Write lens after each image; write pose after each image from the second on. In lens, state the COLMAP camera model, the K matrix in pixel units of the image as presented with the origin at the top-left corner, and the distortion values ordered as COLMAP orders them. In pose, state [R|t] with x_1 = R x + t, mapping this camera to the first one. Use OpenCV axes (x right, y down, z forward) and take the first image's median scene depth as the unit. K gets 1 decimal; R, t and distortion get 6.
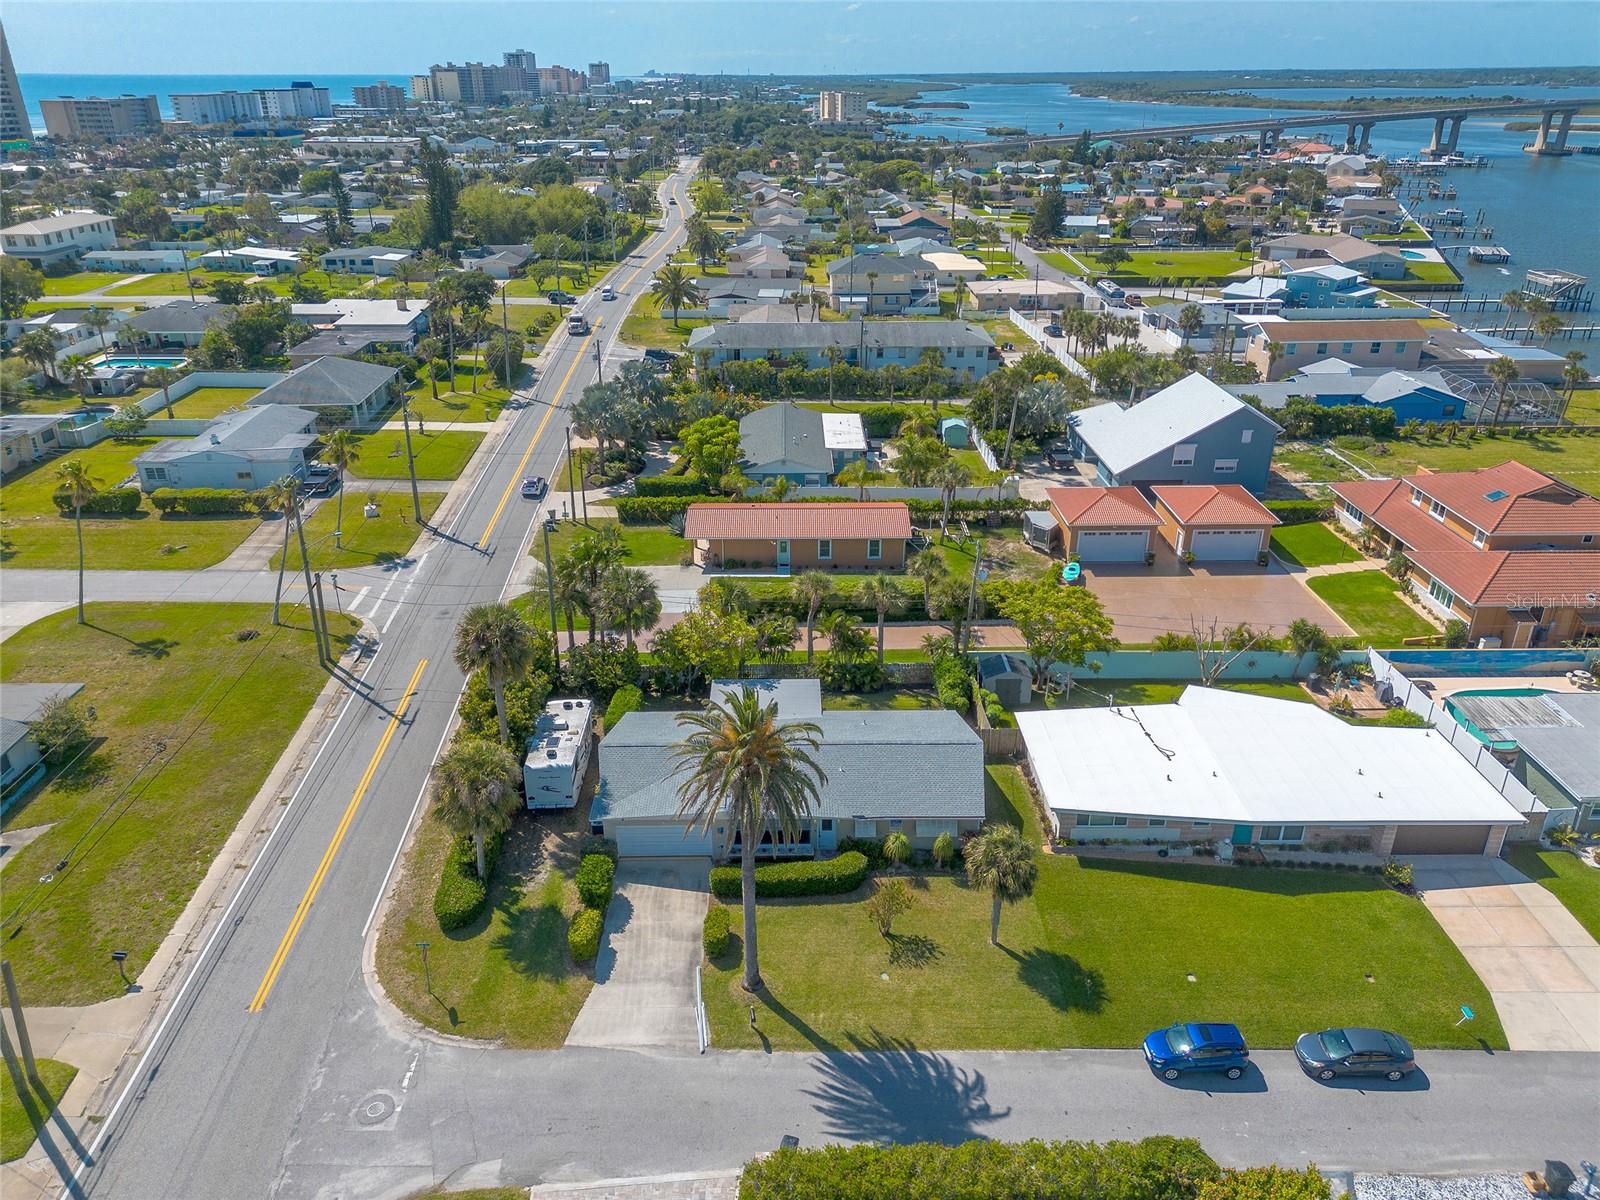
lens RADIAL K [[1121.8, 0, 797.9], [0, 1121.8, 610.7], [0, 0, 1]] dist [0.078759, -0.079264]
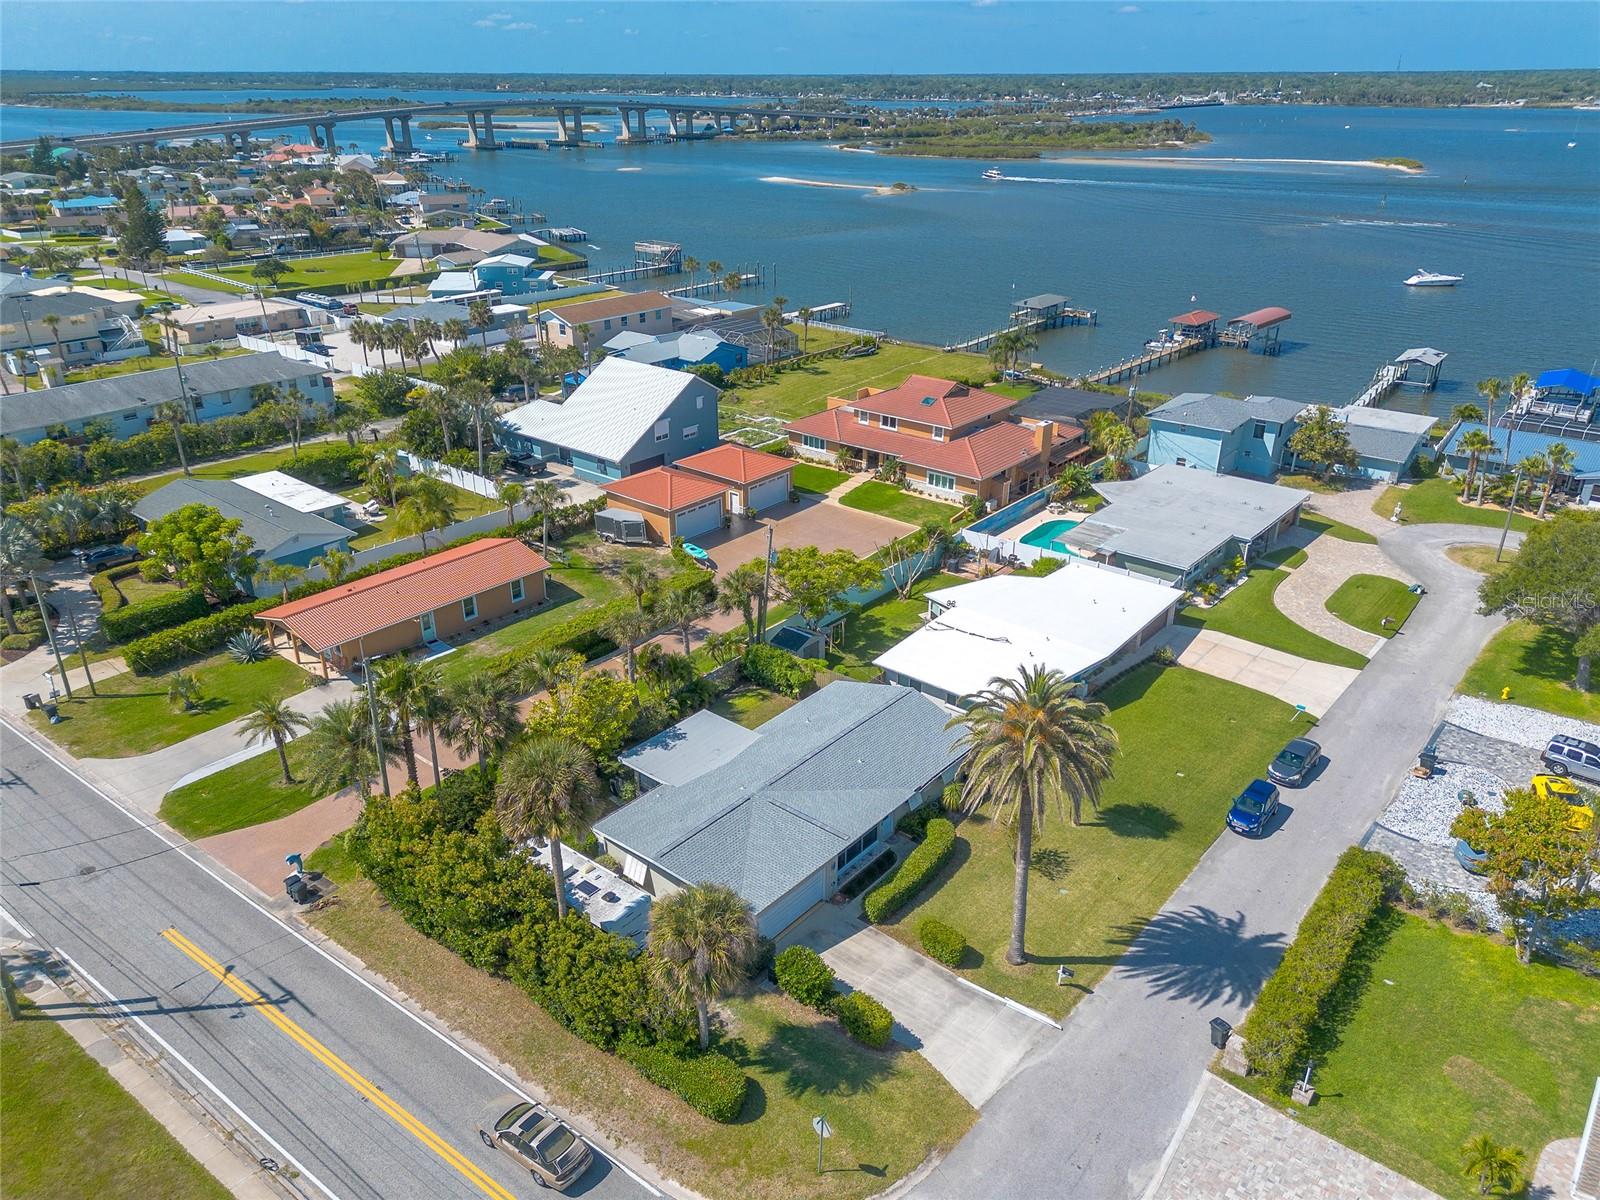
lens RADIAL K [[1121.8, 0, 797.9], [0, 1121.8, 610.7], [0, 0, 1]] dist [0.078759, -0.079264]
pose [[0.653347, -0.321701, 0.685307, -0.411638], [0.322998, 0.937151, 0.131989, -0.086609], [-0.684697, 0.135118, 0.716193, 0.193976]]
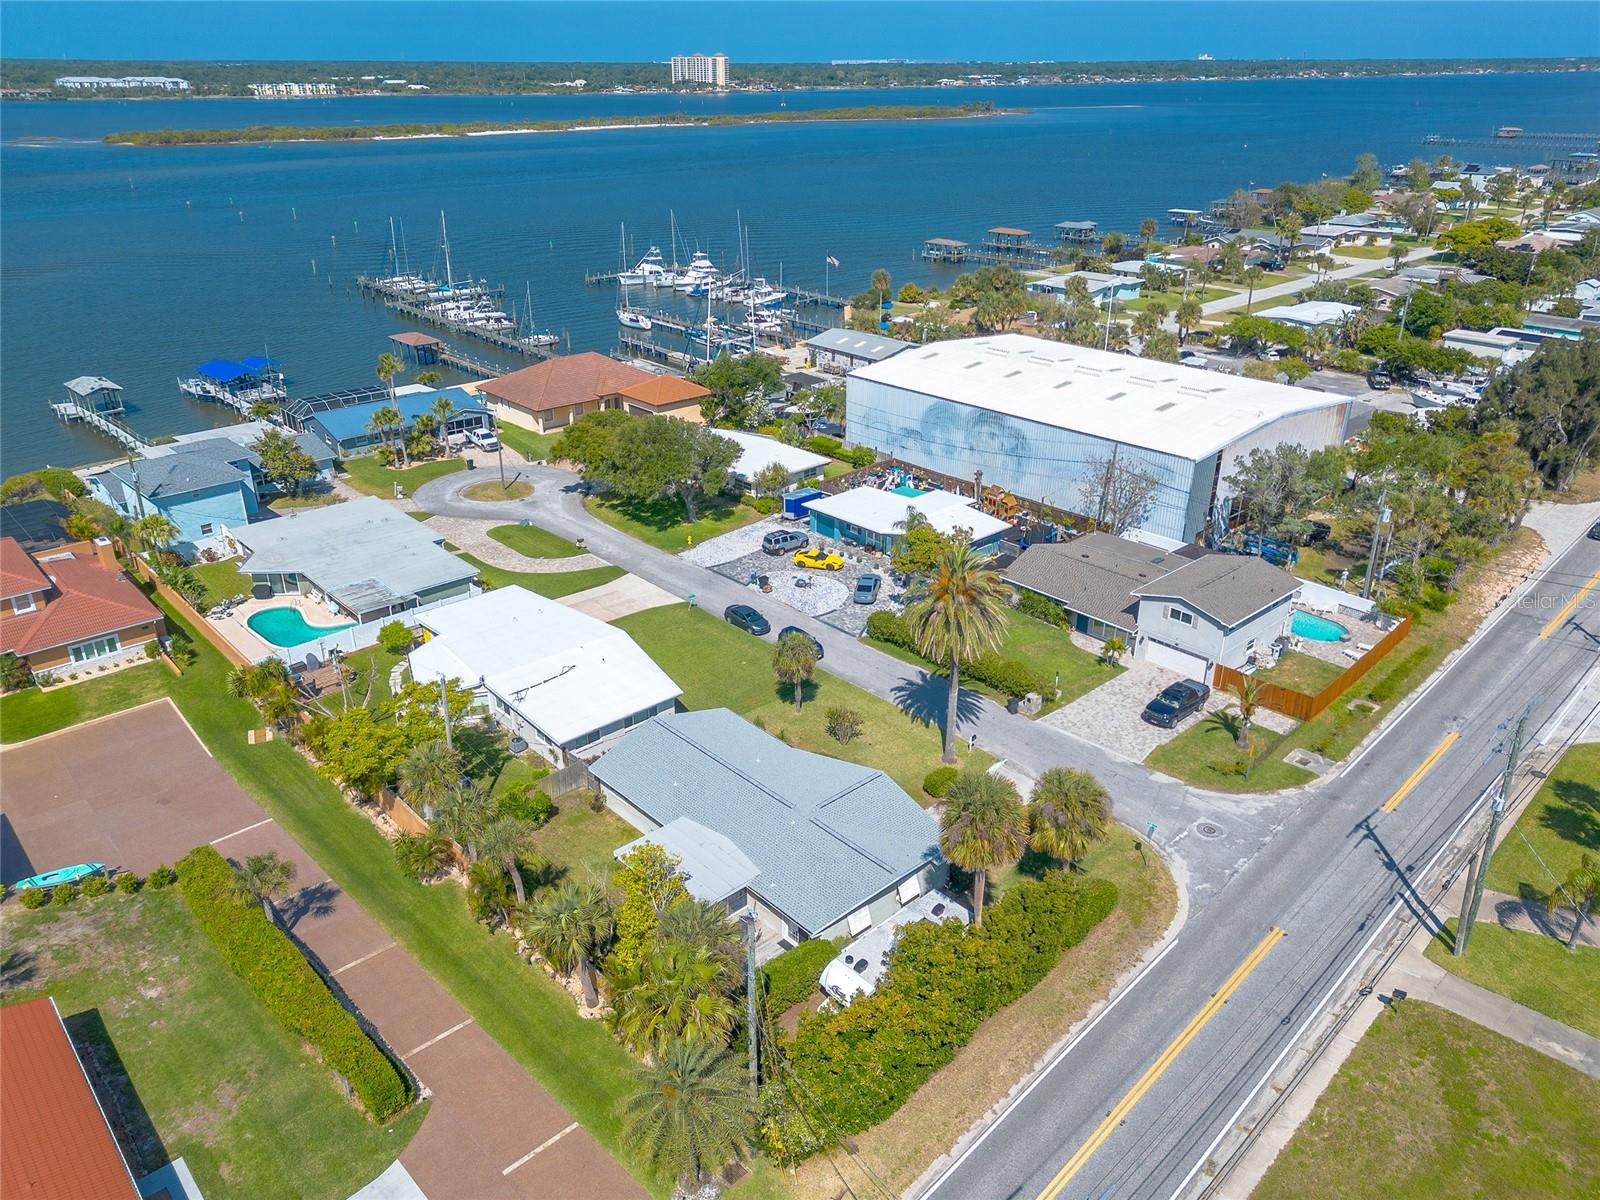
lens RADIAL K [[1135.4, 0, 777.8], [0, 1135.4, 635.8], [0, 0, 1]] dist [0.080010, -0.082998]
pose [[-0.656202, -0.334628, 0.676330, -0.444715], [0.325324, 0.683259, 0.653698, -0.431363], [-0.680854, 0.648985, -0.339493, 0.826562]]
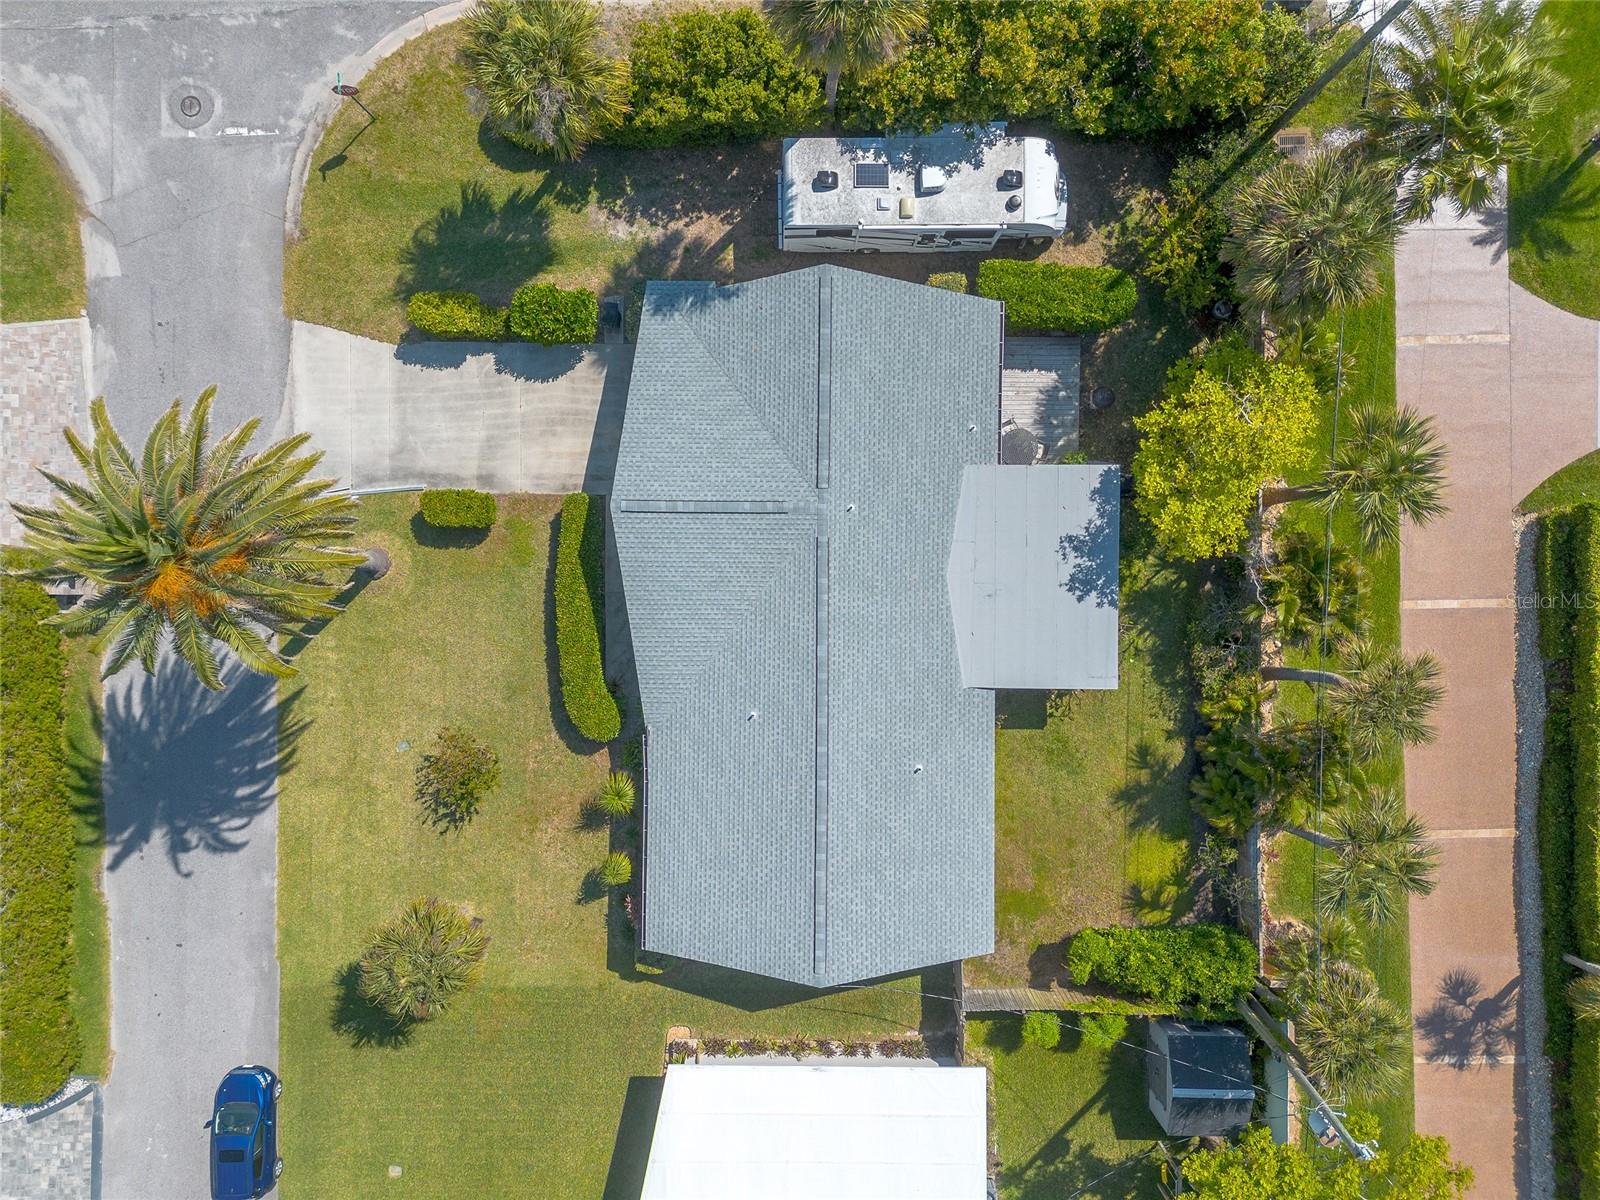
lens RADIAL K [[1121.8, 0, 797.9], [0, 1121.8, 610.7], [0, 0, 1]] dist [0.078759, -0.079264]
pose [[-0.020925, 0.999718, 0.011202, -0.012688], [-0.426012, -0.019052, 0.904517, -0.237747], [0.904475, 0.014155, 0.426291, 0.501671]]
